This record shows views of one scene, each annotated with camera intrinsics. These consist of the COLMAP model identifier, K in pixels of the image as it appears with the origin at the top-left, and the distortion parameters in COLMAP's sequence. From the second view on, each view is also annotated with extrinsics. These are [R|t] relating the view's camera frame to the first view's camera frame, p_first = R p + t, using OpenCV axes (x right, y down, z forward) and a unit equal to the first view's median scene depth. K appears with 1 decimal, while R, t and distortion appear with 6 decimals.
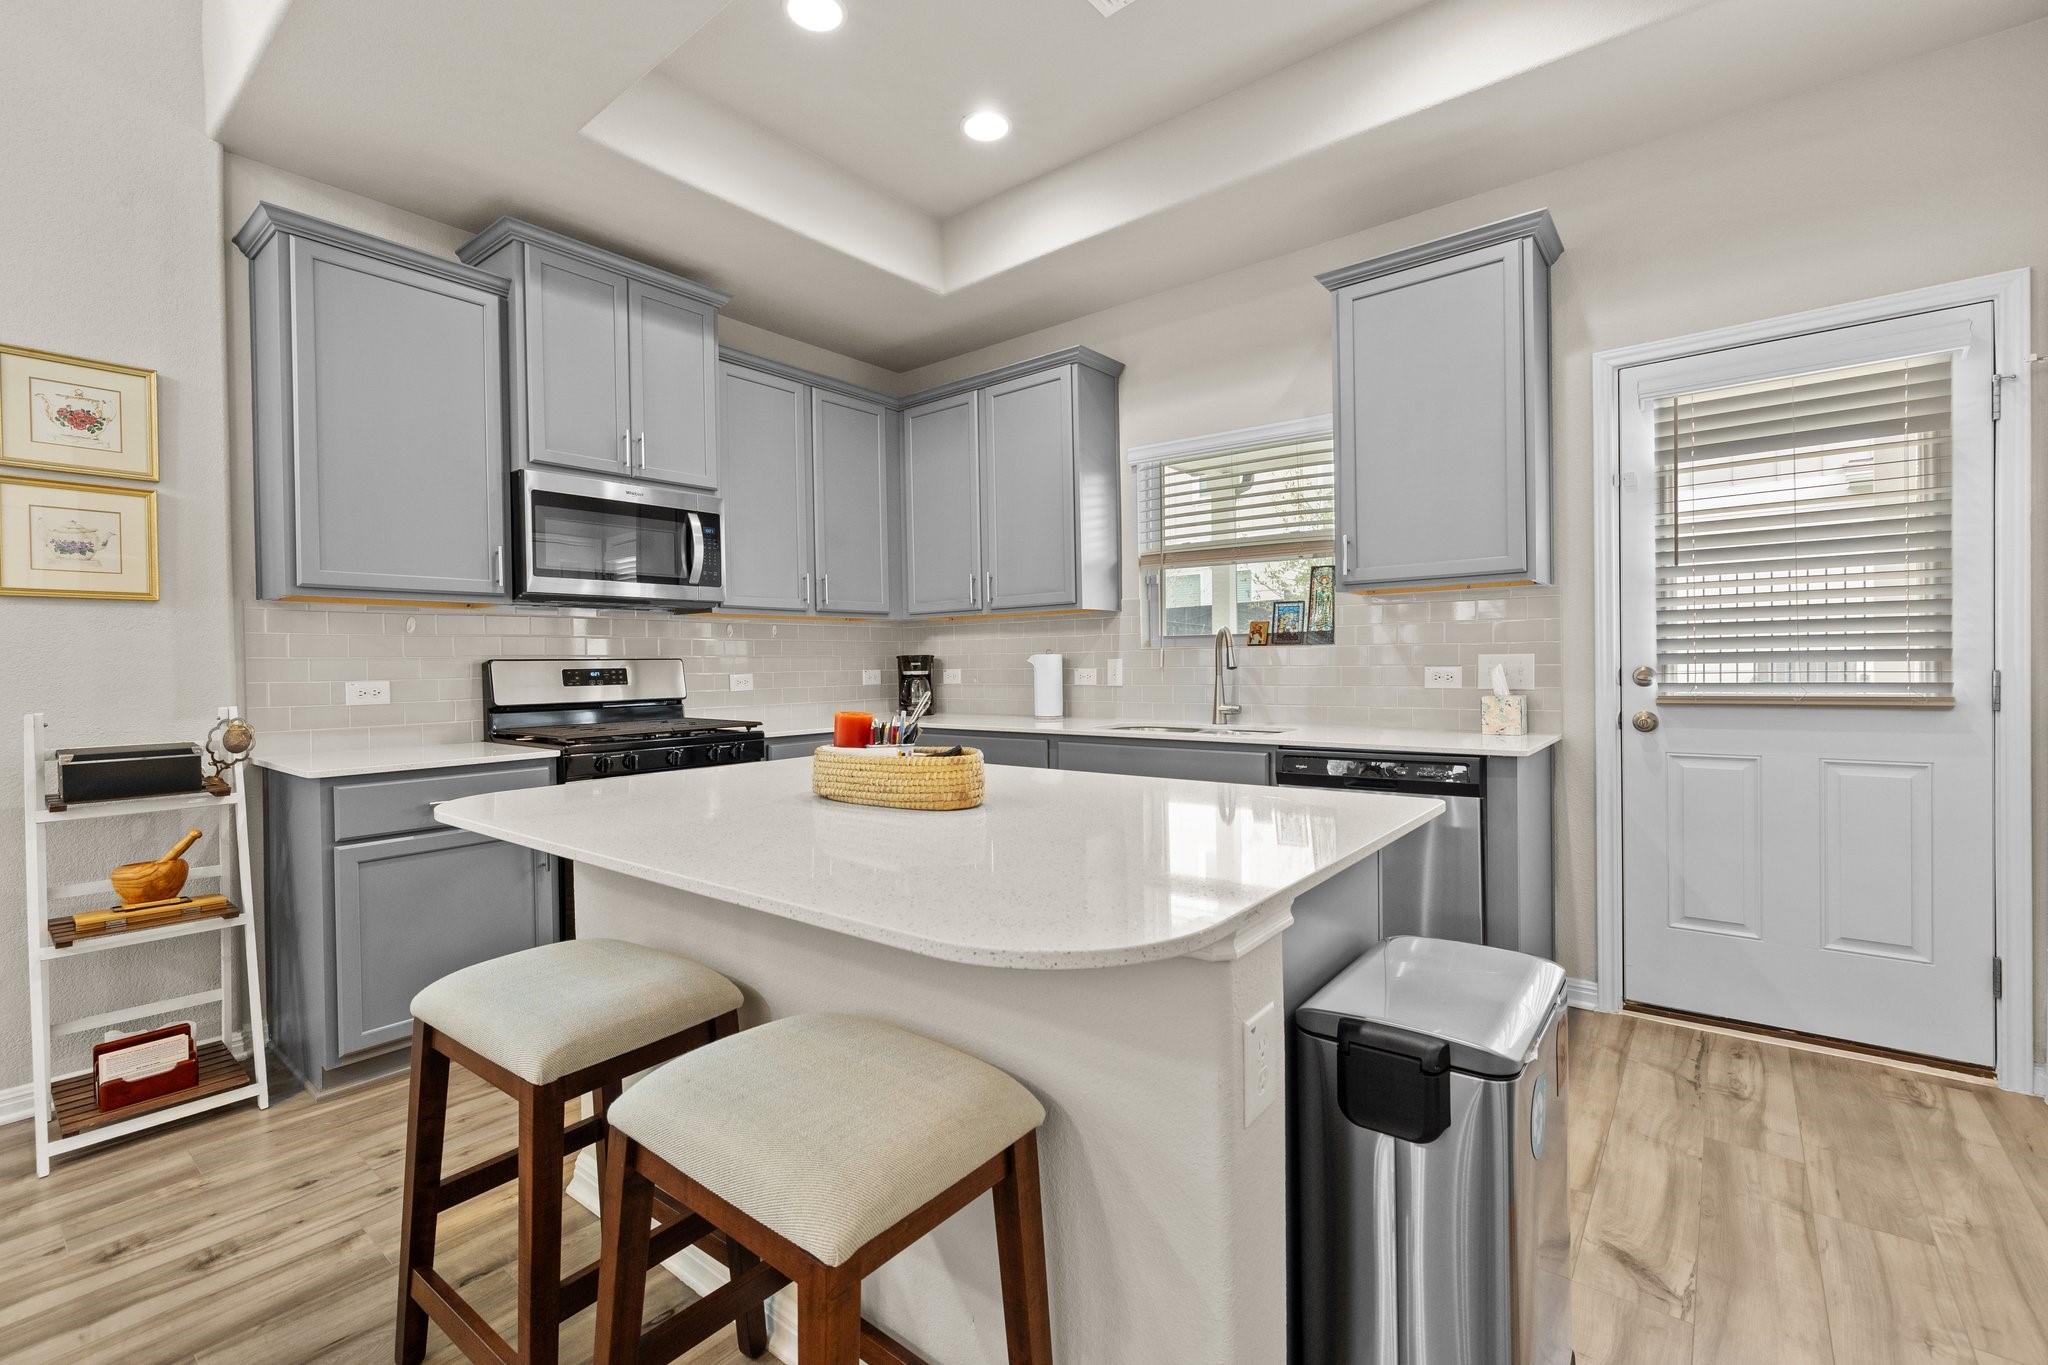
lens RADIAL K [[868.0, 0, 1024.0], [0, 868.0, 674.8], [0, 0, 1]] dist [0.003076, 0.000016]
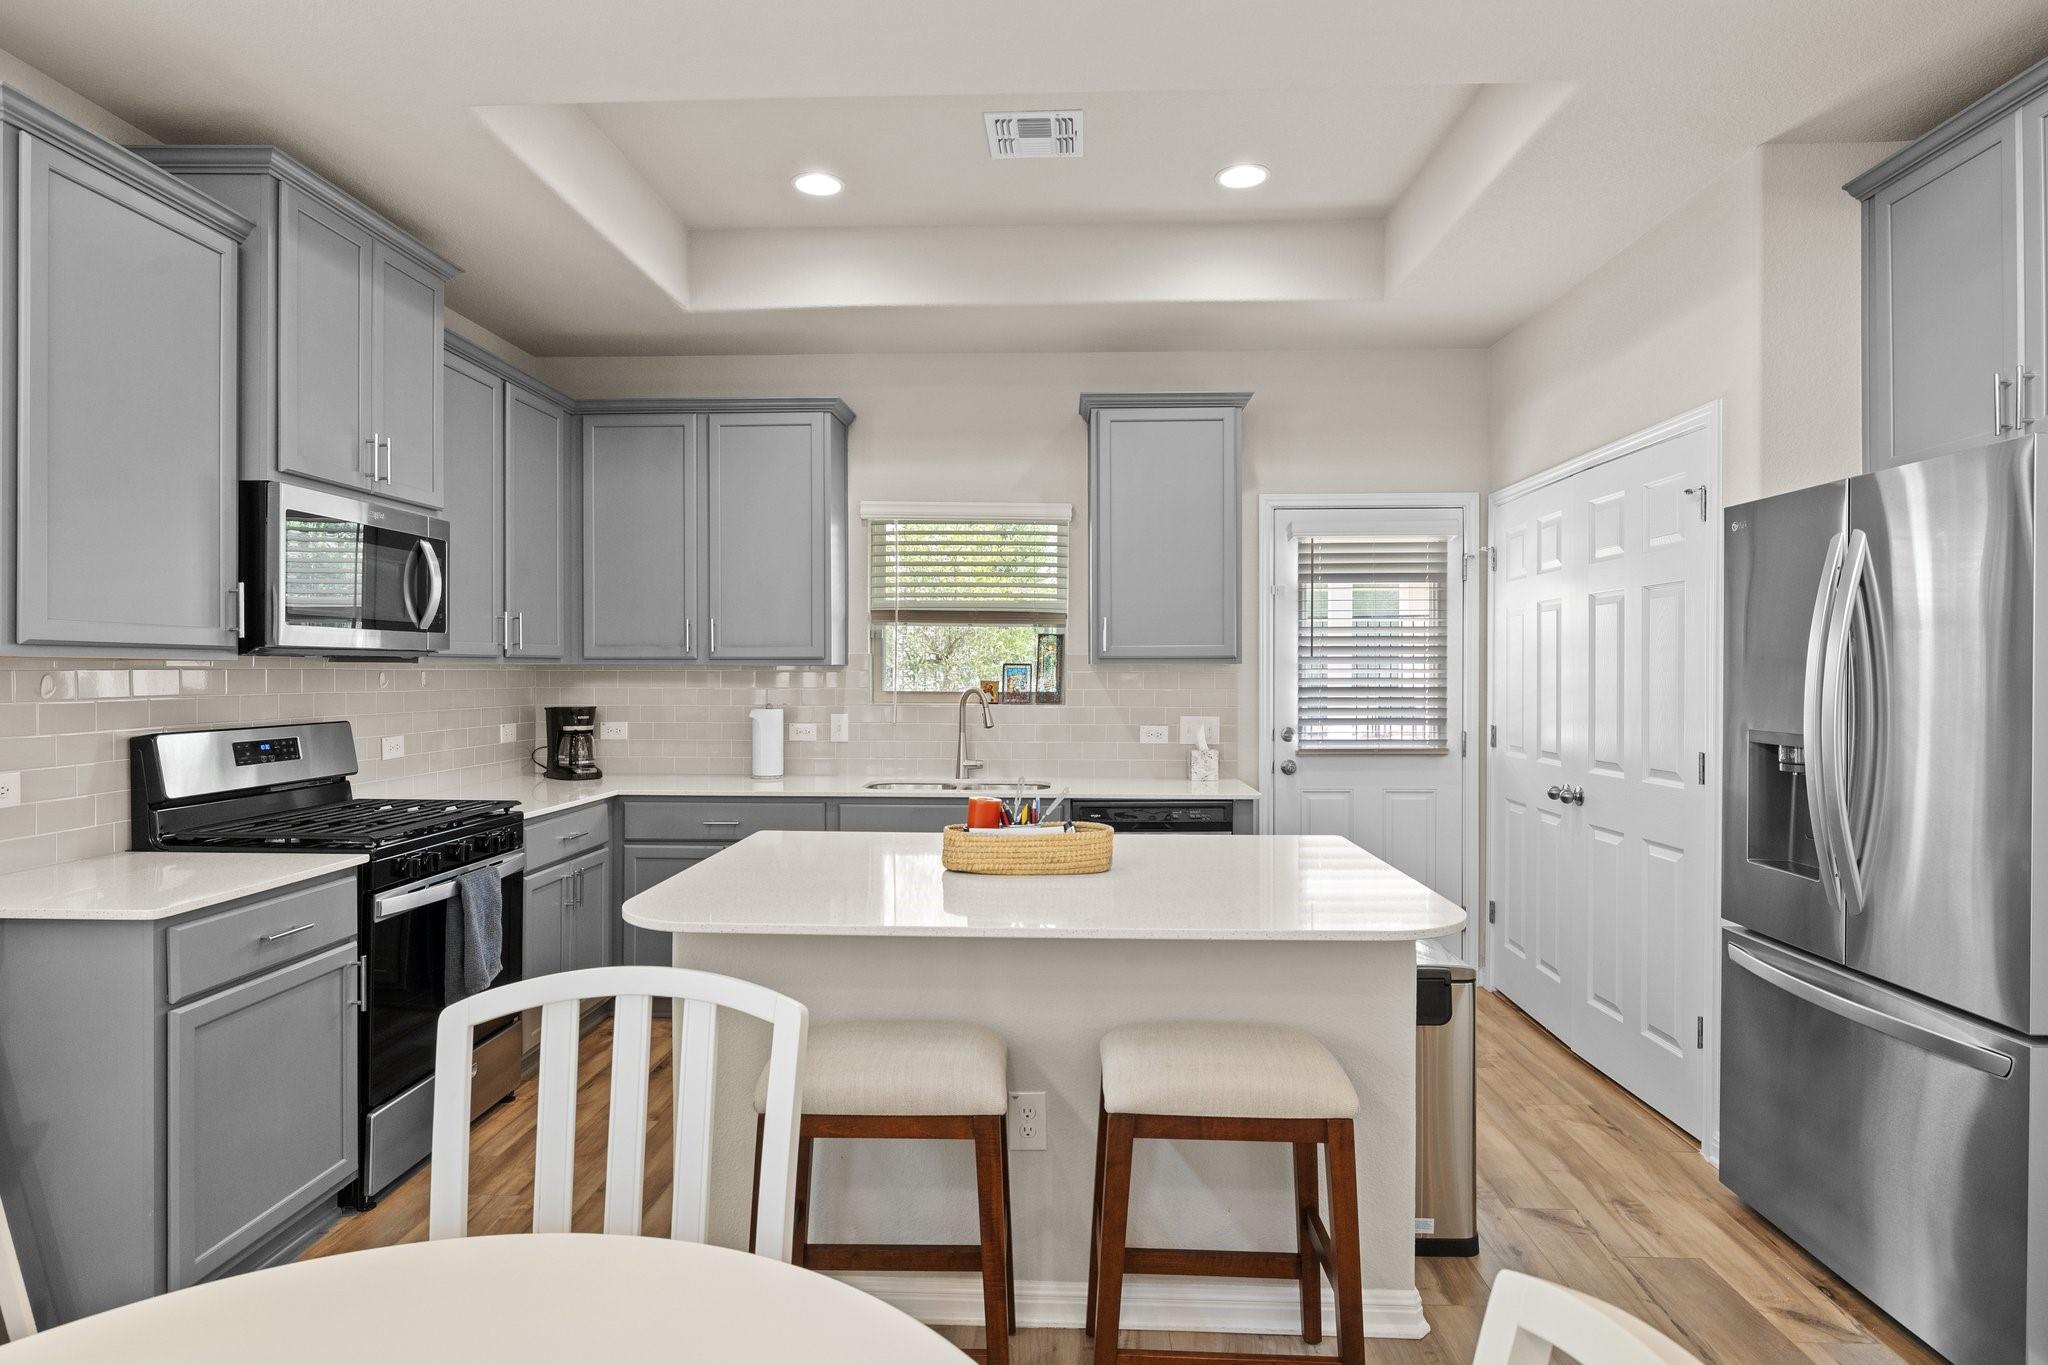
lens RADIAL K [[1051.7, 0, 1024.0], [0, 1051.7, 682.5], [0, 0, 1]] dist [0.002299, -0.000055]
pose [[0.814119, 0.011047, 0.580593, -0.528510], [-0.004655, 0.999911, -0.012497, -0.051016], [-0.580680, 0.007472, 0.814098, -0.101446]]
